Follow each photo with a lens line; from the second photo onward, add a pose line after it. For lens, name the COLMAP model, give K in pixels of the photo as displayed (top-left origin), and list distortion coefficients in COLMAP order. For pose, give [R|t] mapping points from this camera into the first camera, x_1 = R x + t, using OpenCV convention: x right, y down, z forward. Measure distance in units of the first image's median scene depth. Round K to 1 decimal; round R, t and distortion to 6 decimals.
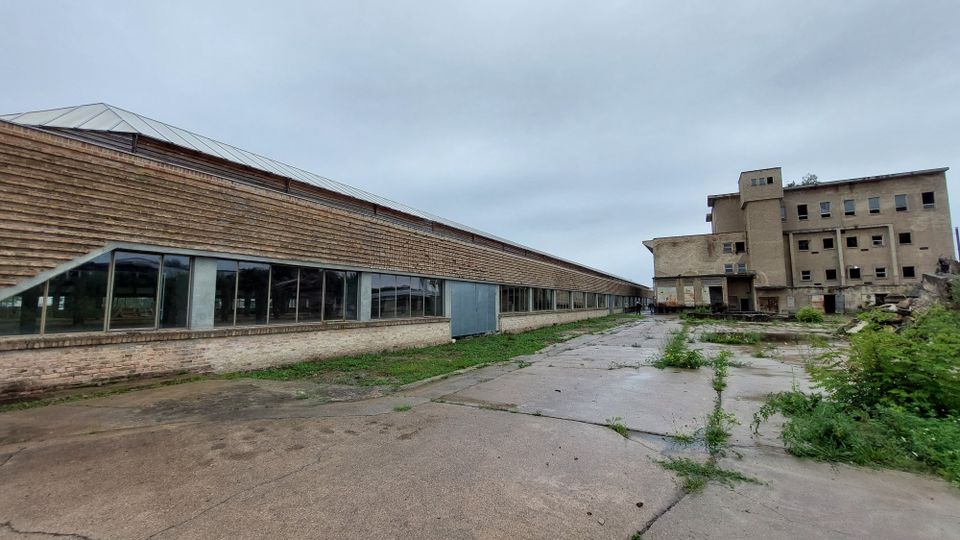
lens RADIAL K [[390.2, 0, 477.7], [0, 390.2, 267.6], [0, 0, 1]] dist [-0.003440, -0.000340]
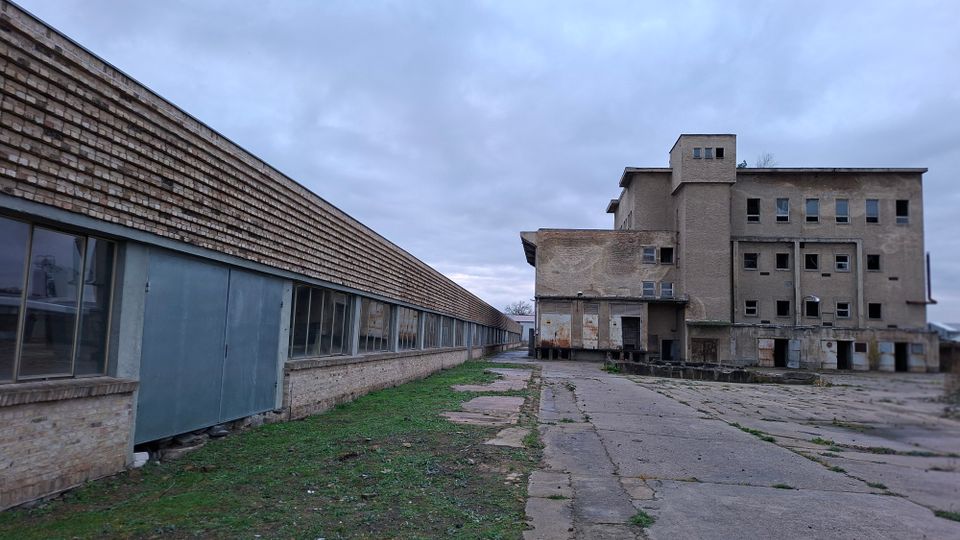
lens RADIAL K [[659.8, 0, 474.4], [0, 659.8, 267.0], [0, 0, 1]] dist [0.023707, -0.059925]
pose [[0.916969, 0.081399, 0.390567, -0.014528], [-0.078605, 0.996637, -0.023164, 0.015123], [-0.391139, -0.009460, 0.920283, 0.176753]]
